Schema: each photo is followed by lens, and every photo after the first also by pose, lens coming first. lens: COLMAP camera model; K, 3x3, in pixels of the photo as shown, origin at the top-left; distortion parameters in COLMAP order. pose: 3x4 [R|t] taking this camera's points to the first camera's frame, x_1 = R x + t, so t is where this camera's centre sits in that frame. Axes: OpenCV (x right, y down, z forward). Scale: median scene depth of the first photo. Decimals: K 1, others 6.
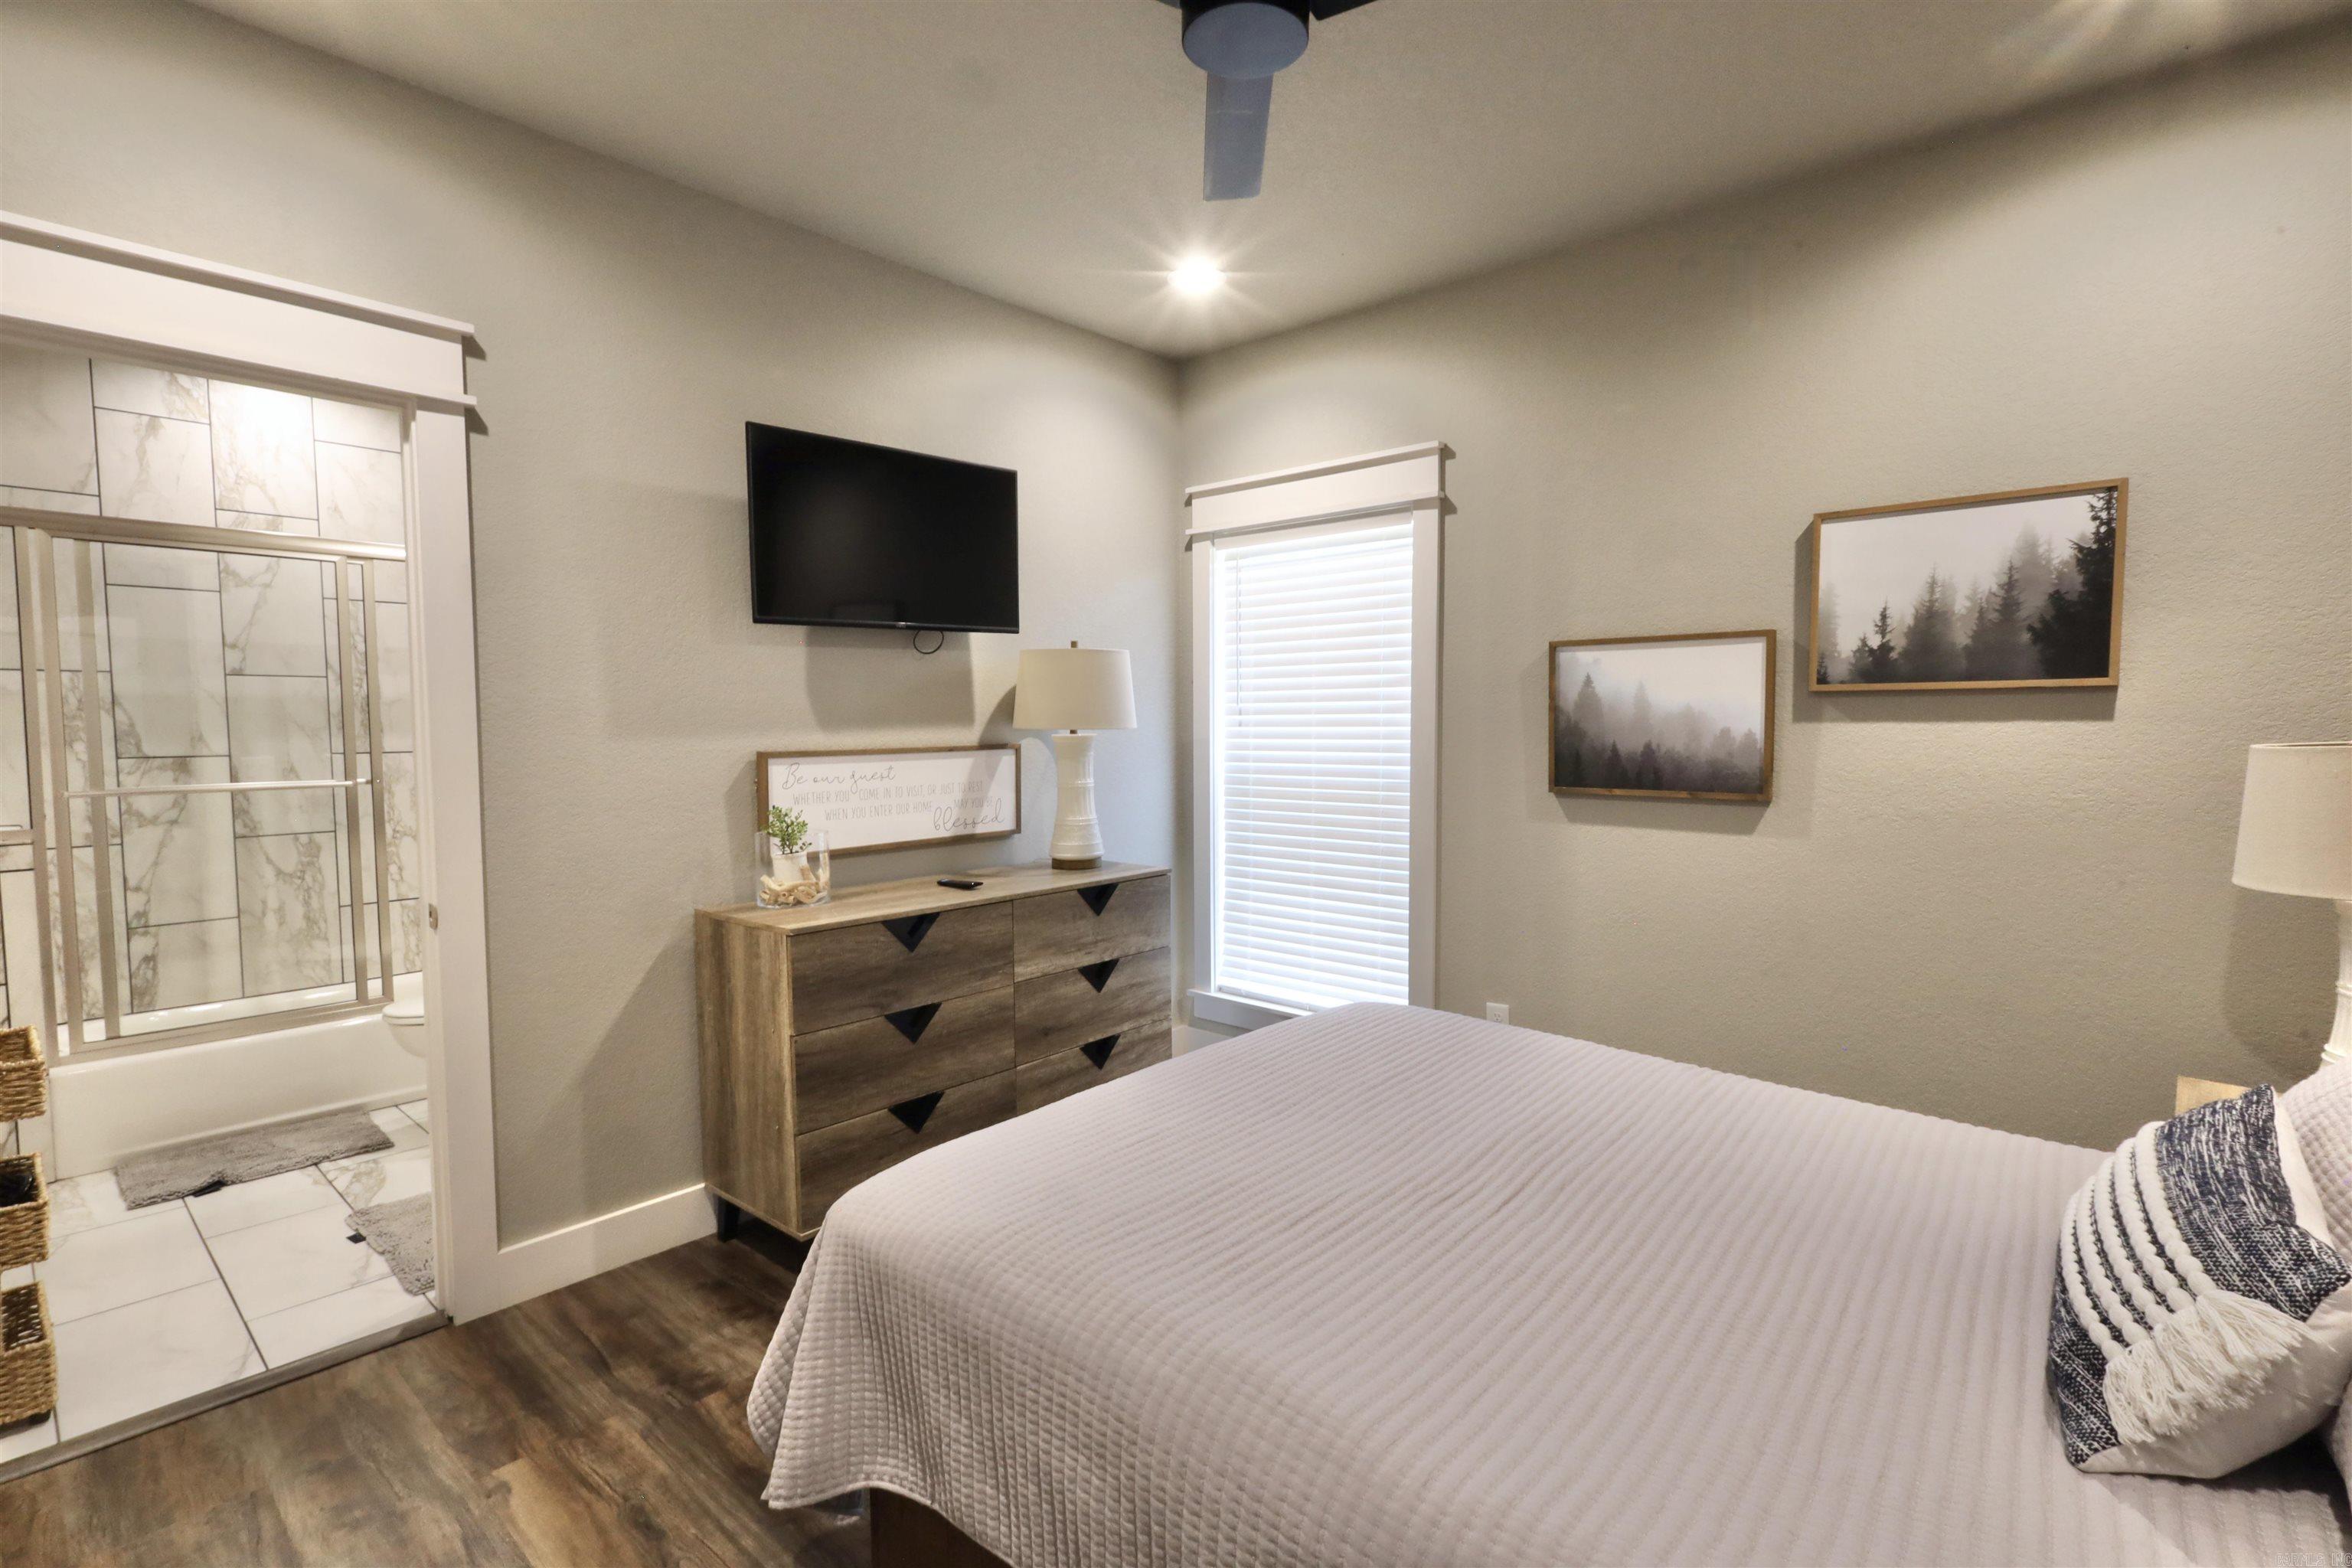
lens RADIAL K [[1083.7, 0, 1177.9], [0, 1083.7, 791.6], [0, 0, 1]] dist [-0.000898, 0.000863]
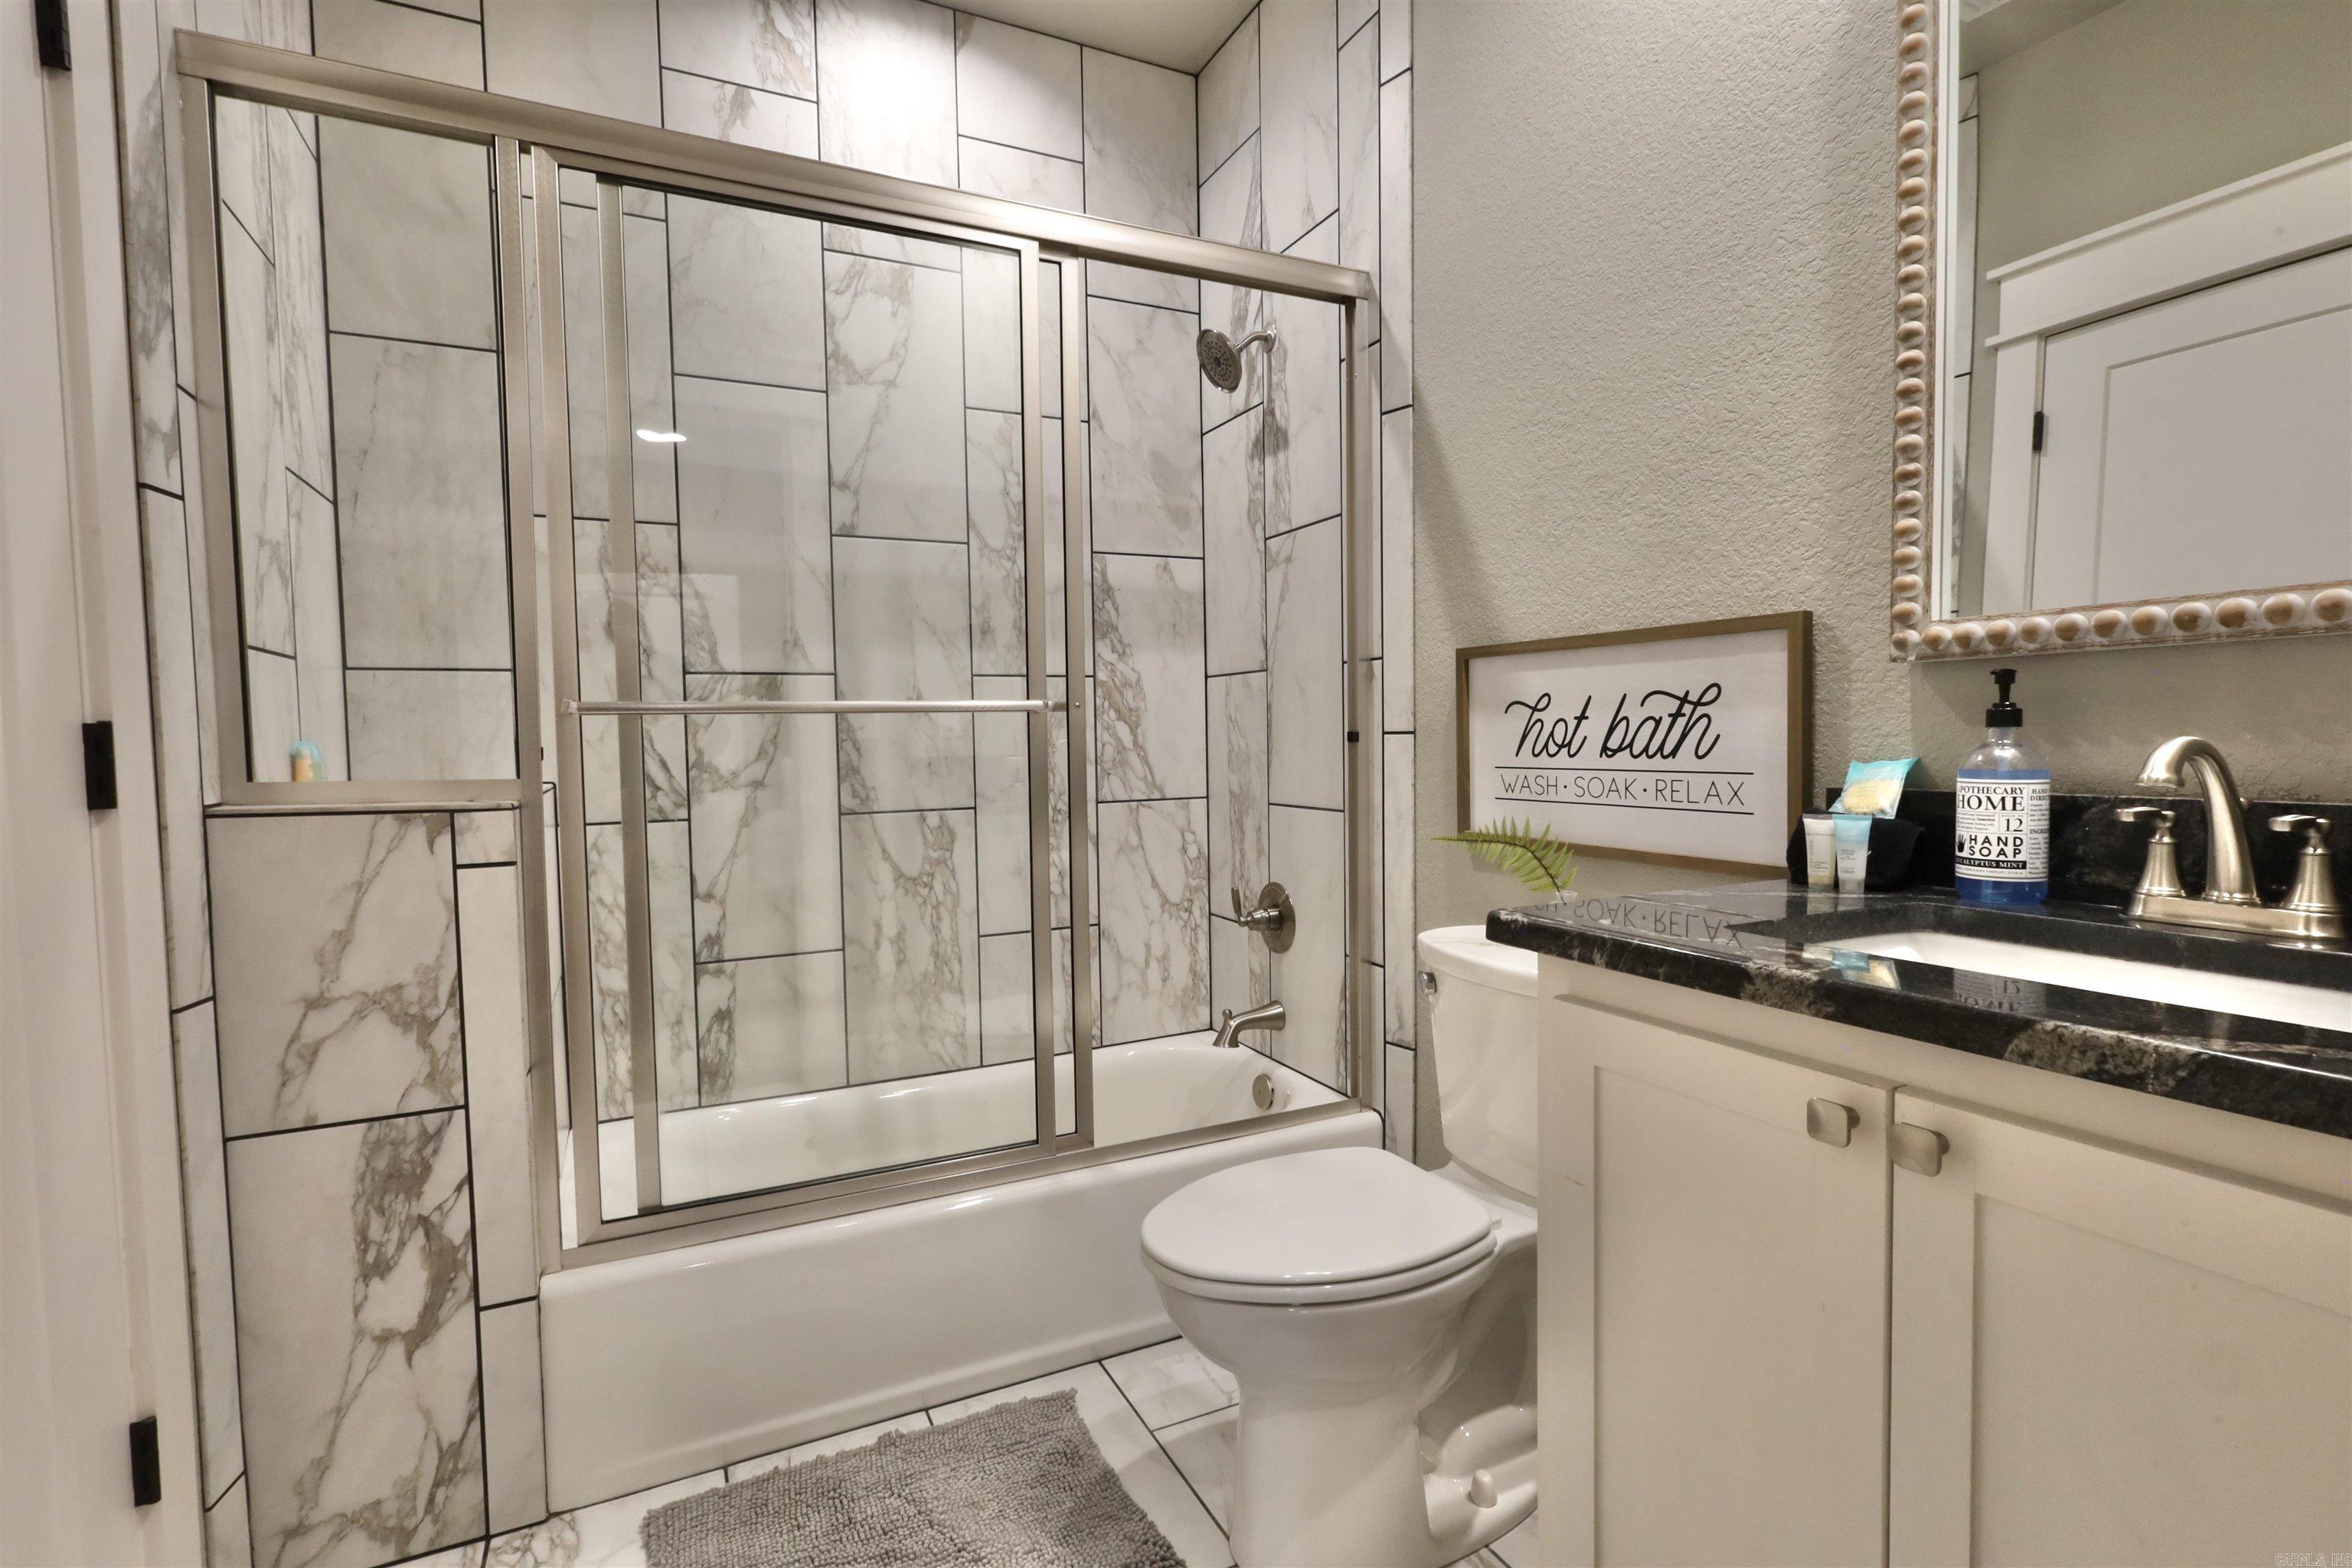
lens RADIAL K [[1083.7, 0, 1171.8], [0, 1083.7, 784.1], [0, 0, 1]] dist [-0.000898, 0.000863]
pose [[0.922261, 0.005809, -0.386525, -0.481408], [-0.010754, 0.999886, -0.010631, 0.030977], [0.386419, 0.013961, 0.922218, 0.531685]]
